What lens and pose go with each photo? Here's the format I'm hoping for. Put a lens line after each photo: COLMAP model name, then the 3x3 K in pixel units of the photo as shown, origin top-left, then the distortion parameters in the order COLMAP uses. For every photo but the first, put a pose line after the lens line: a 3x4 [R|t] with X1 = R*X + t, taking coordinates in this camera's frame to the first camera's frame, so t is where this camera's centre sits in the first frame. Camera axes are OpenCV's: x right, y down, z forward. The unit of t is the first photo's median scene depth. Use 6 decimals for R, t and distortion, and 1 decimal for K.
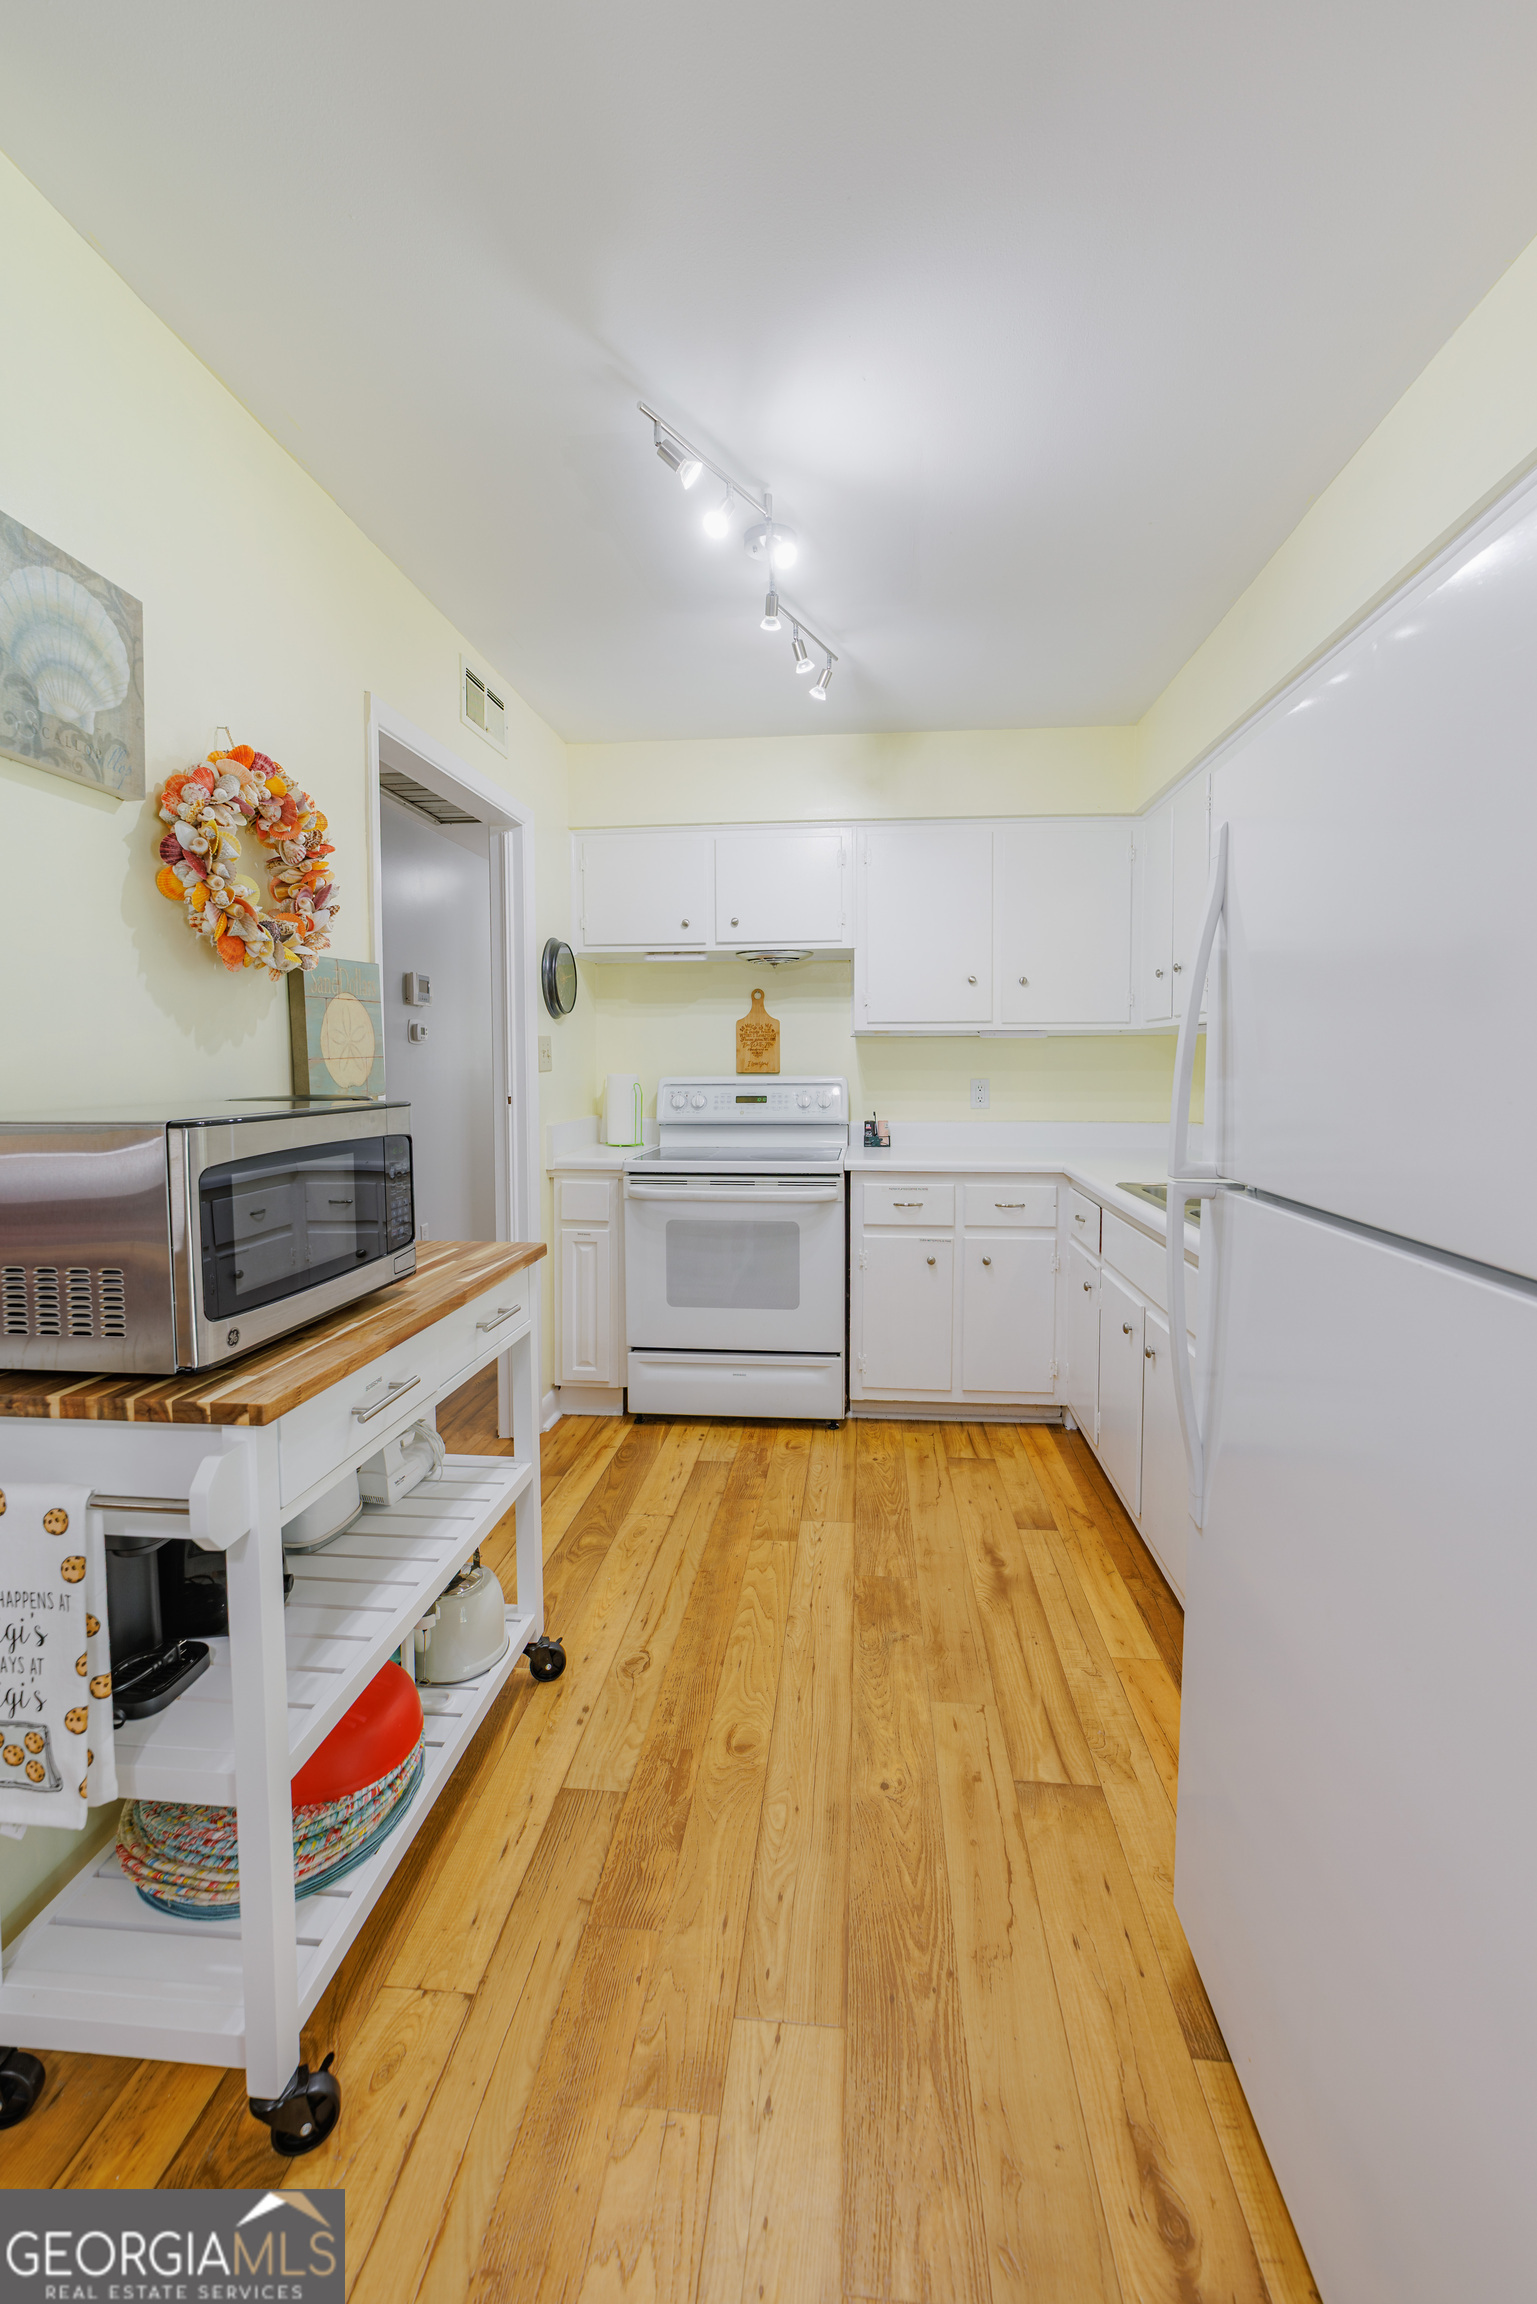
lens RADIAL K [[951.6, 0, 775.5], [0, 951.6, 1107.6], [0, 0, 1]] dist [-0.012121, 0.000013]
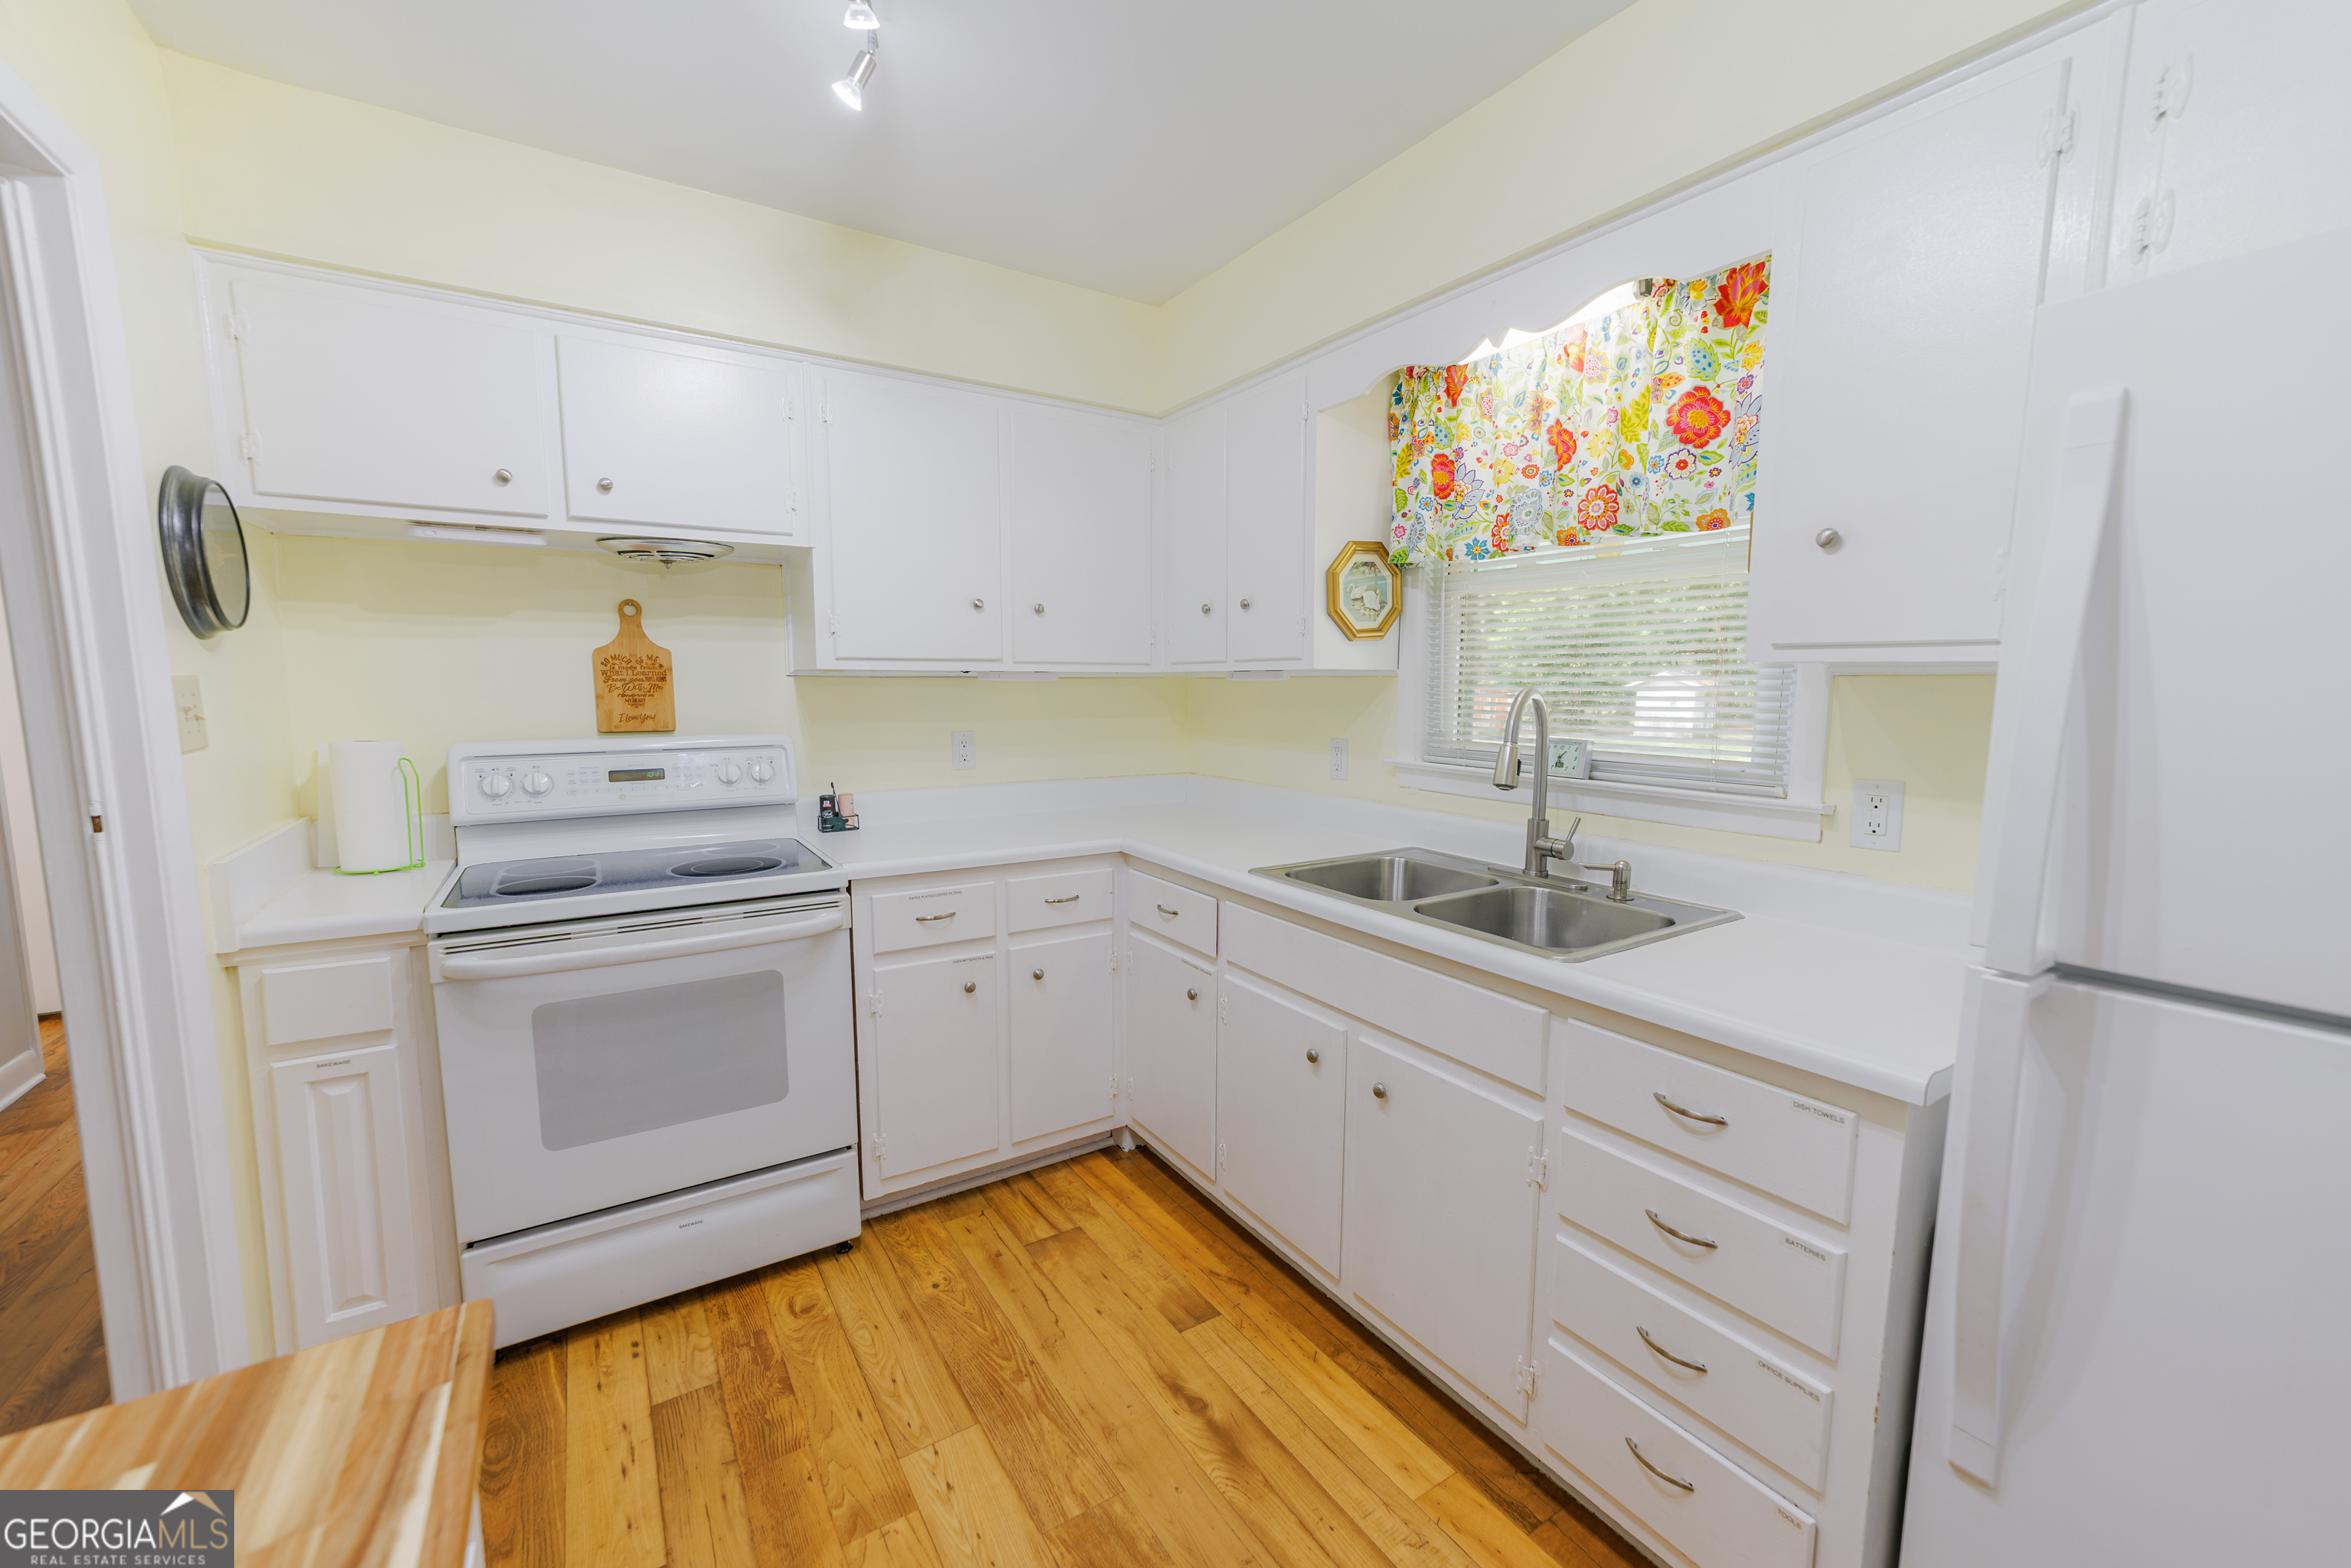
lens RADIAL K [[930.5, 0, 1175.2], [0, 930.5, 793.0], [0, 0, 1]] dist [-0.010741, 0.004878]
pose [[0.789668, -0.068653, 0.609681, -0.140126], [0.027601, 0.996689, 0.076483, -0.039869], [-0.612913, -0.043568, 0.788948, 0.339503]]
